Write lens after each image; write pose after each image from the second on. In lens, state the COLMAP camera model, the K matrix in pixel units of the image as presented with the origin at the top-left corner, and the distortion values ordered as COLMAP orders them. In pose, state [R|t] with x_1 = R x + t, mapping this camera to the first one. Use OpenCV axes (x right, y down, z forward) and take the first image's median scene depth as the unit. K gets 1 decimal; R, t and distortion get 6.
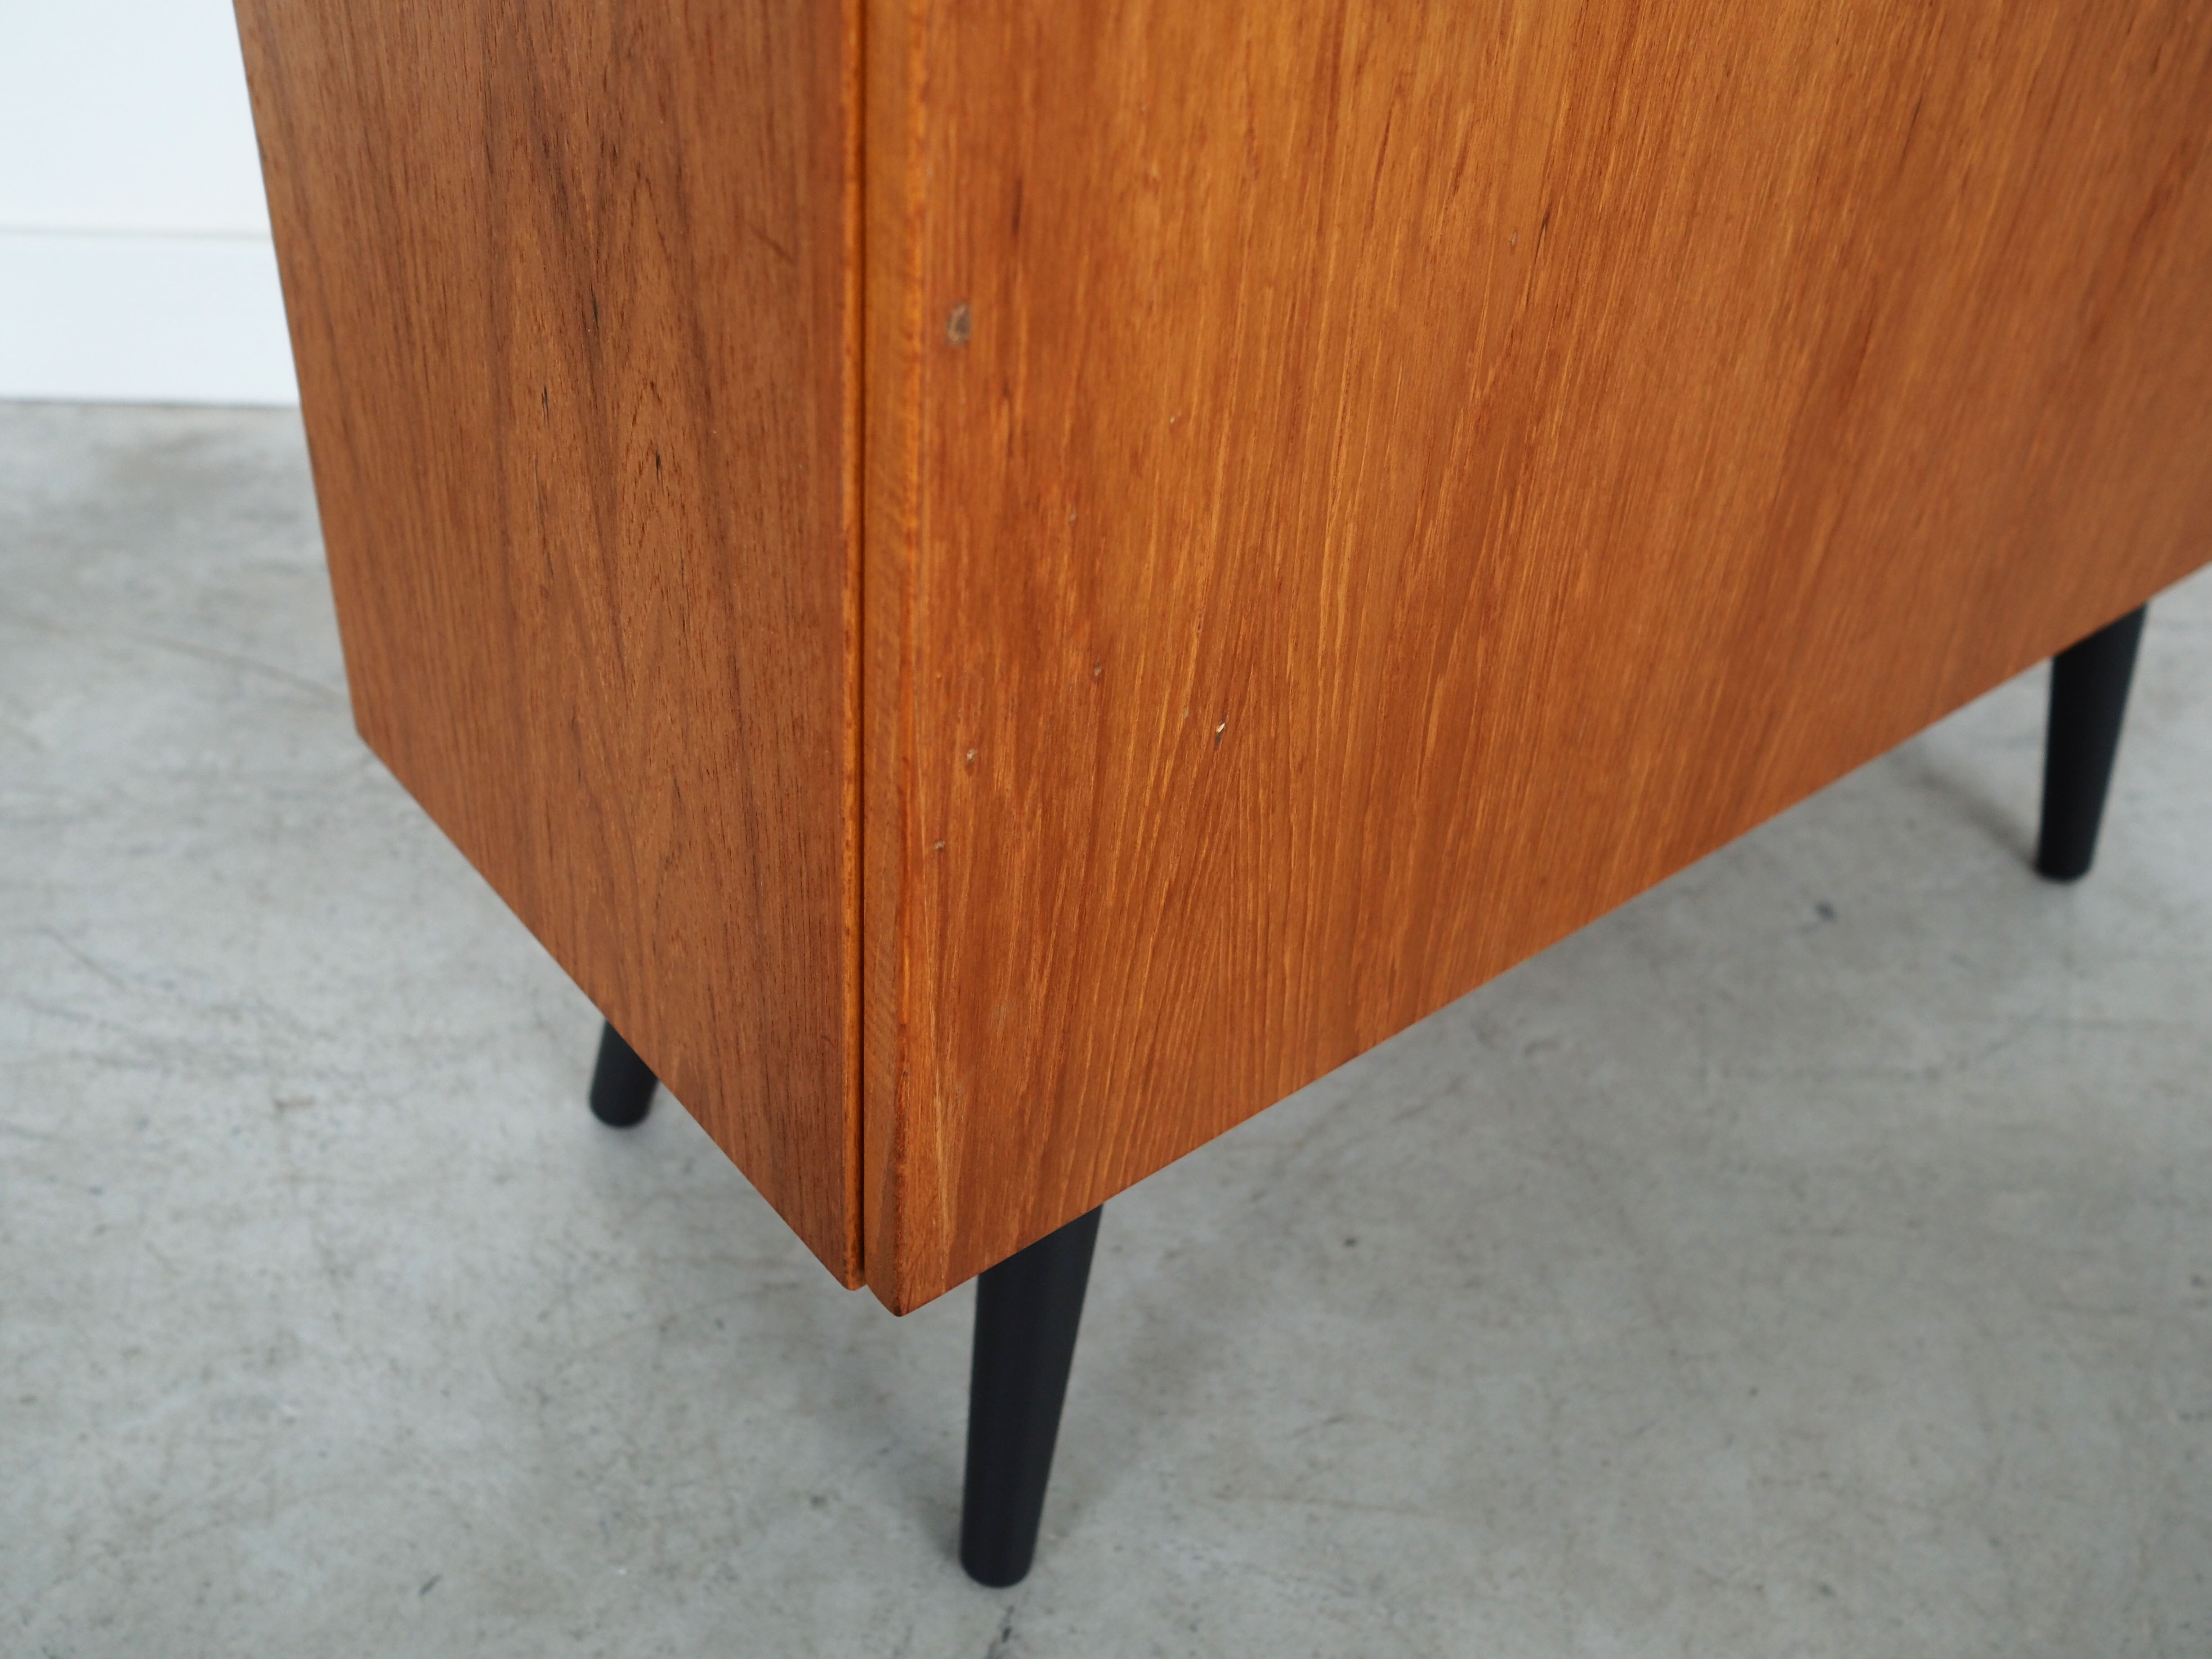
lens RADIAL K [[2294.2, 0, 1046.6], [0, 2294.2, 835.1], [0, 0, 1]] dist [-0.032433, 0.026409]
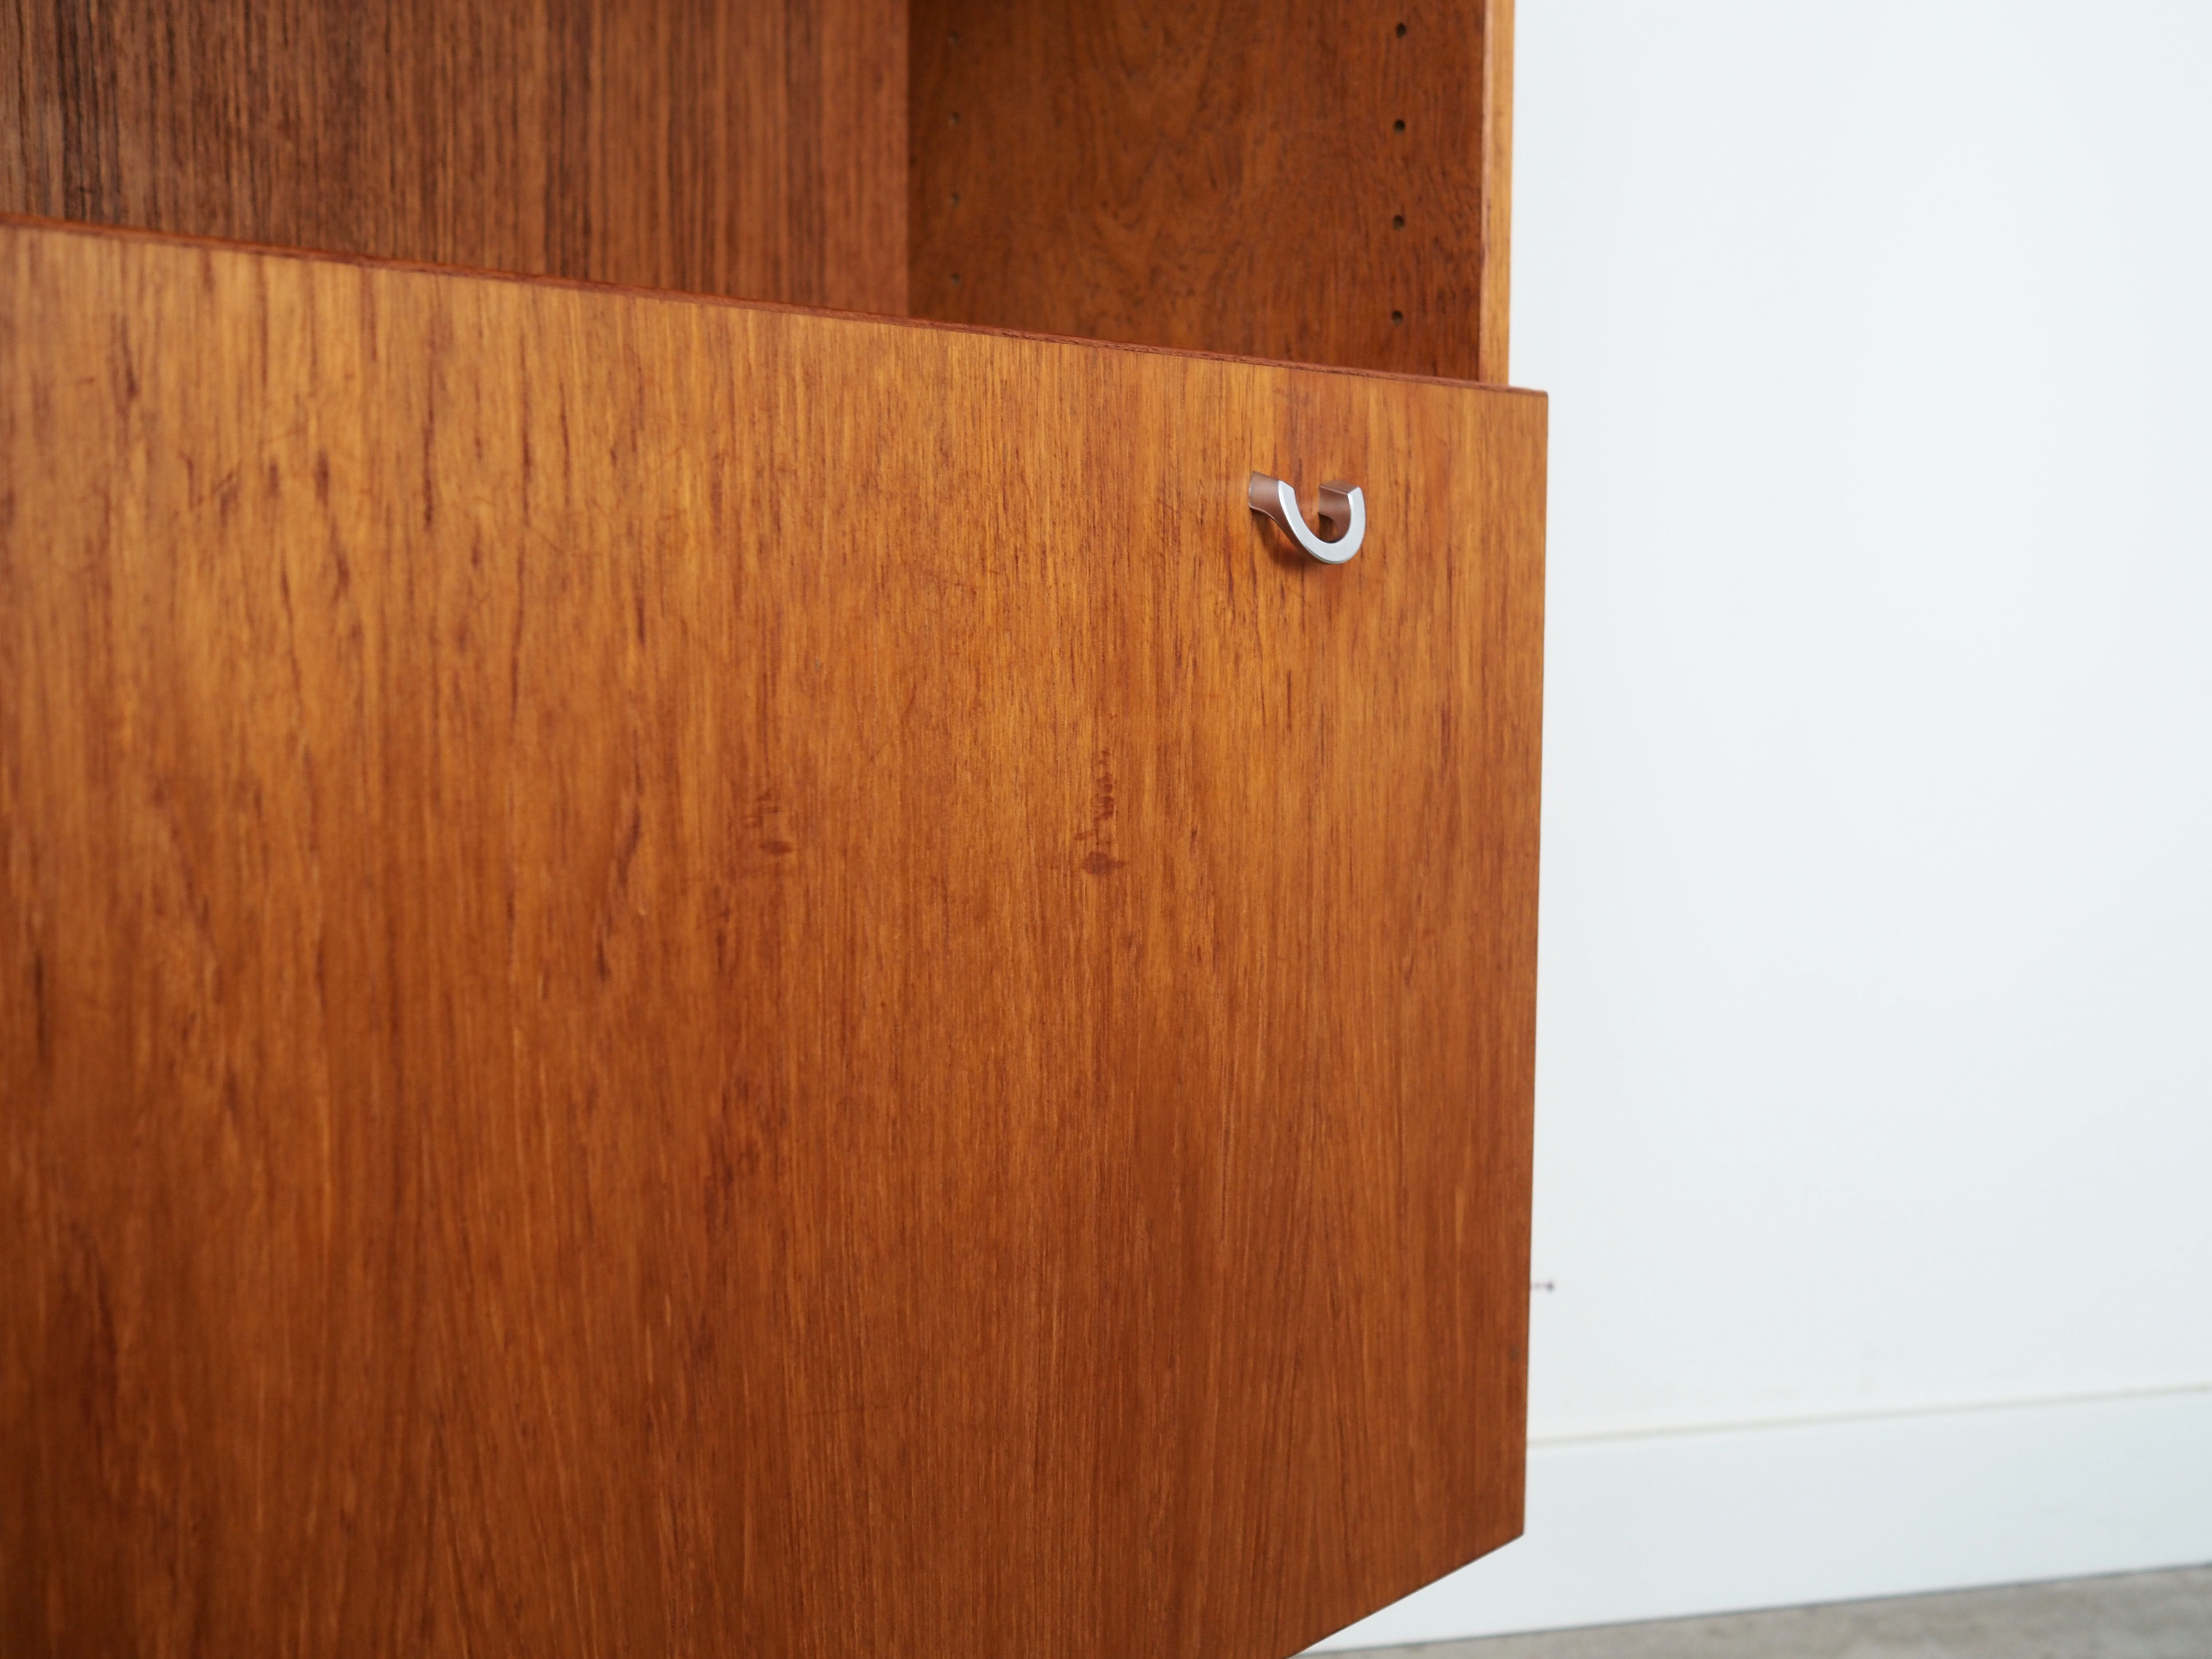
lens RADIAL K [[2293.9, 0, 1161.4], [0, 2293.9, 838.7], [0, 0, 1]] dist [-0.036857, 0.020612]
pose [[0.986102, -0.060247, 0.154830, 0.593139], [0.136398, 0.825661, -0.547430, 0.080496], [-0.094856, 0.560941, 0.822404, 0.342167]]
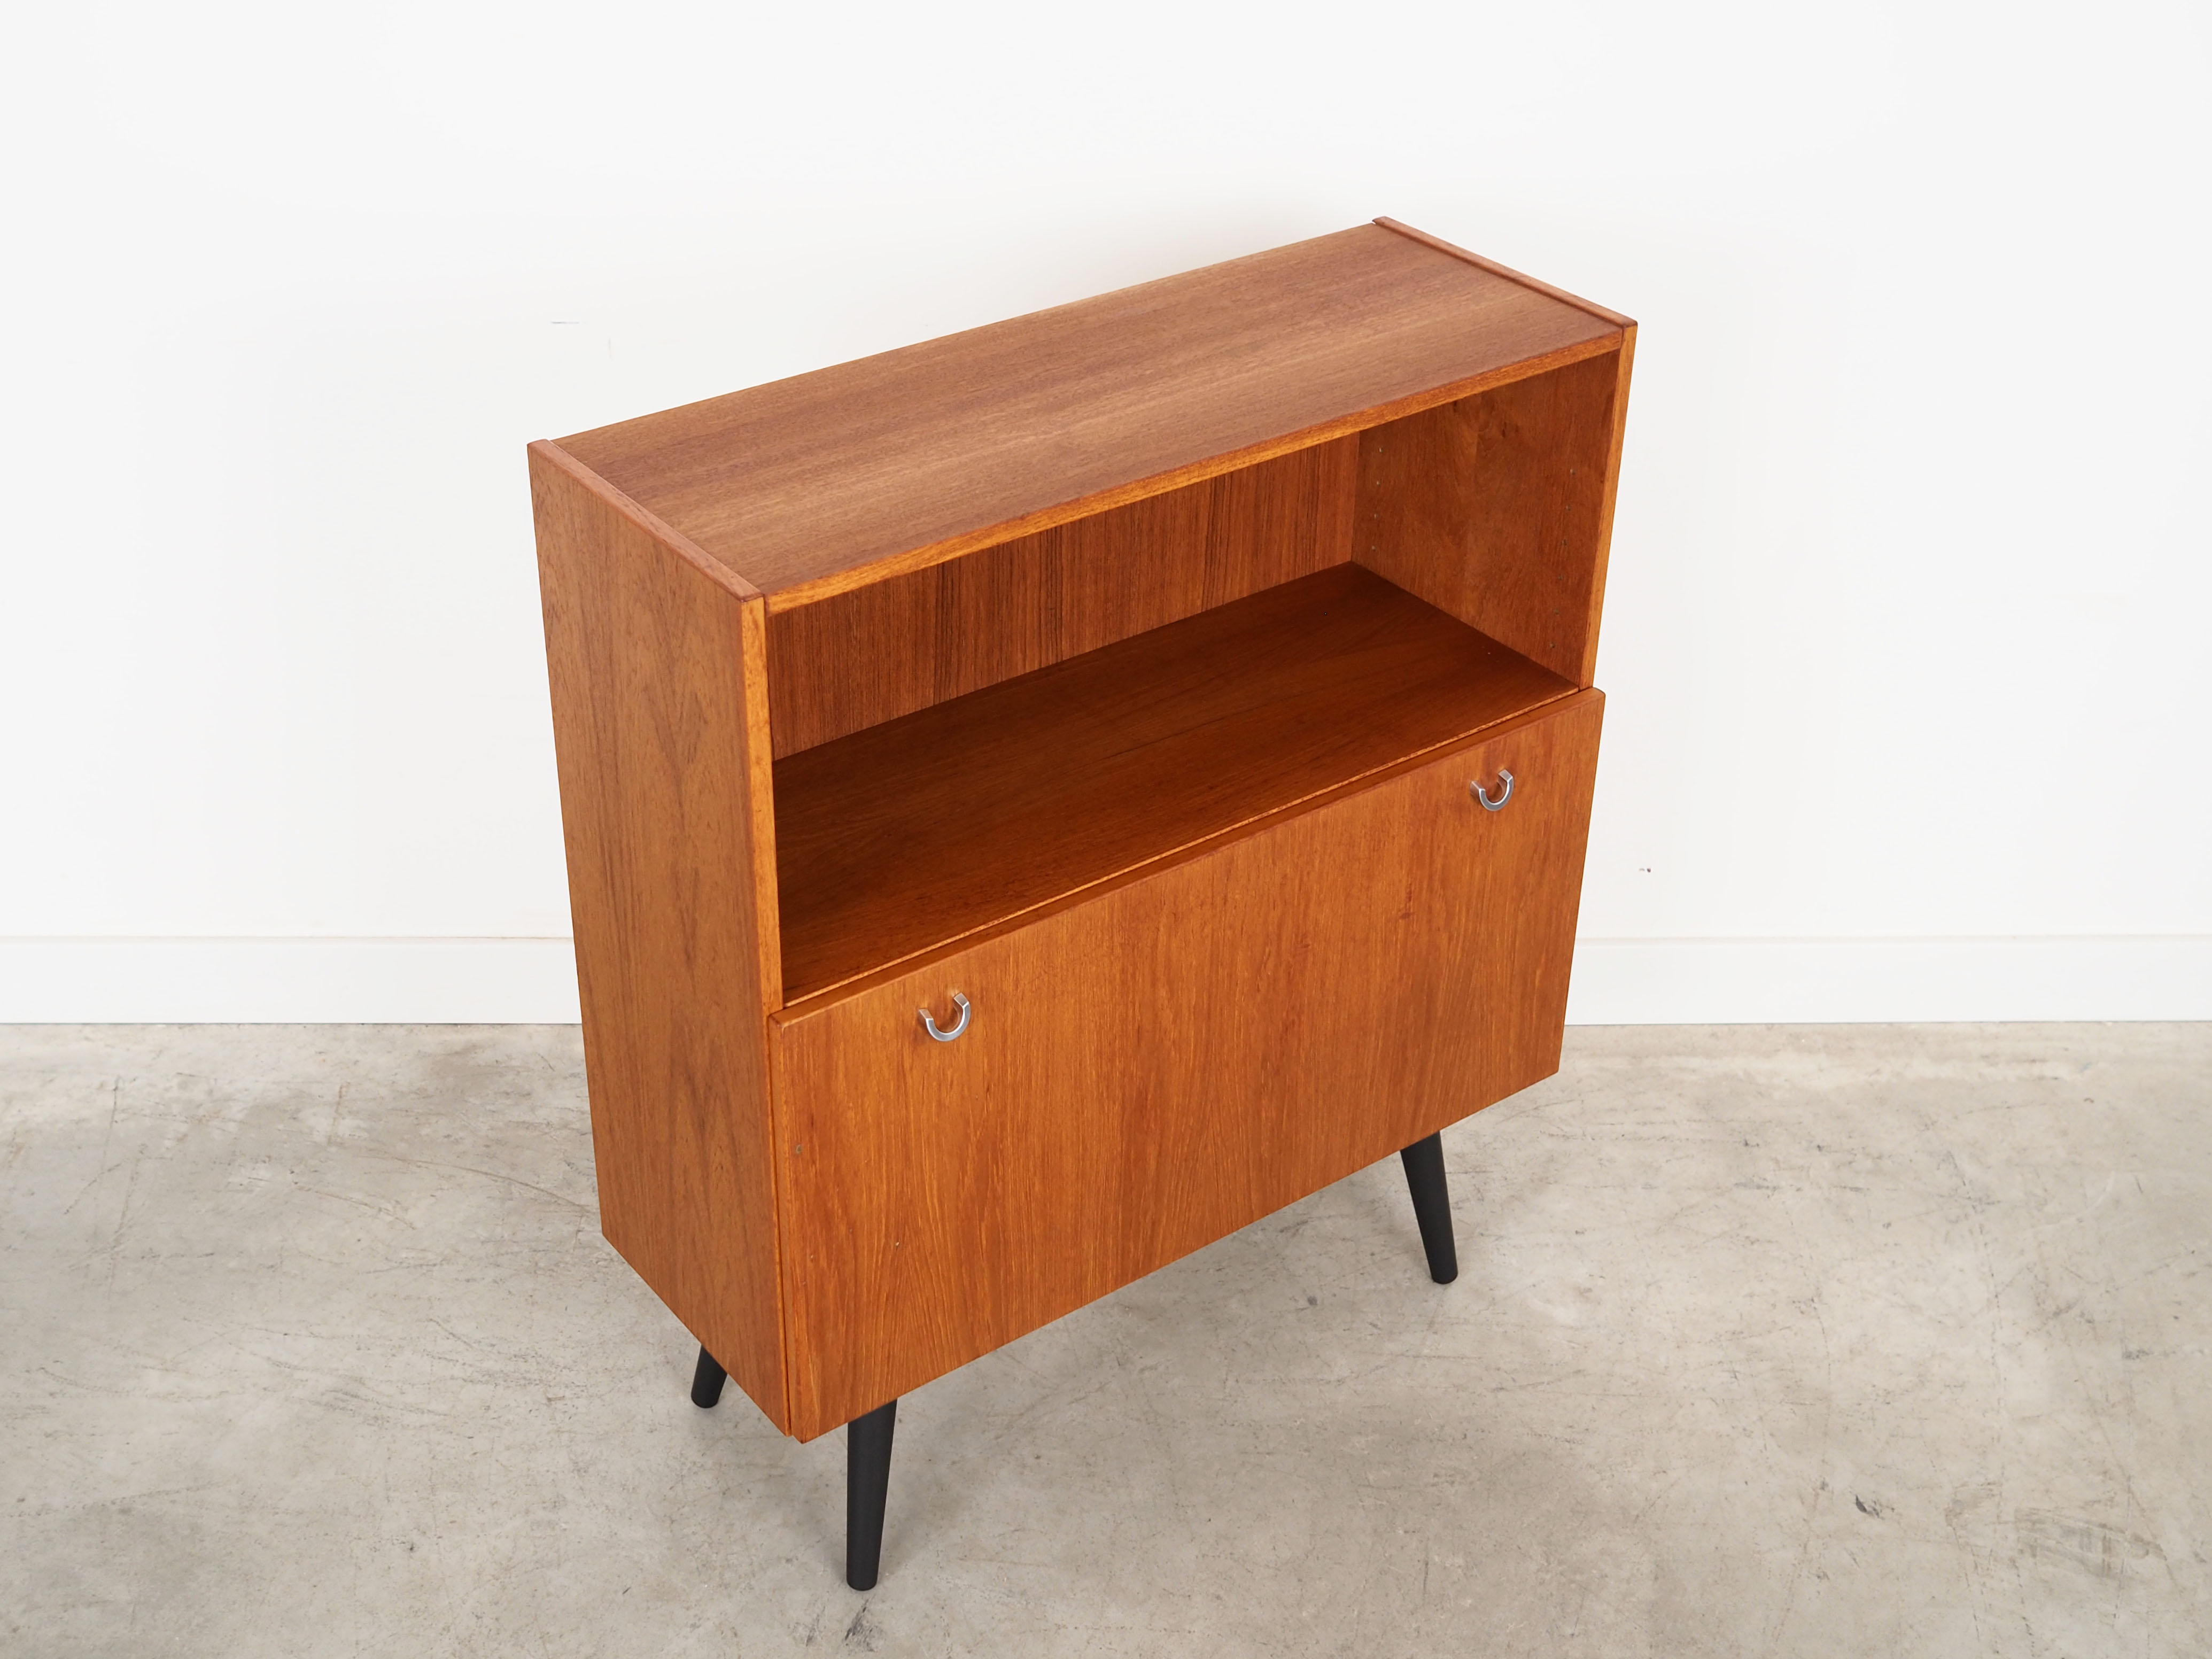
lens RADIAL K [[2701.4, 0, 1043.9], [0, 2701.4, 826.8], [0, 0, 1]] dist [0.000264, 0.021986]
pose [[0.998440, -0.020054, -0.052109, 0.428142], [0.012303, 0.989353, -0.145015, -0.064772], [0.054462, 0.144148, 0.988056, -2.446015]]
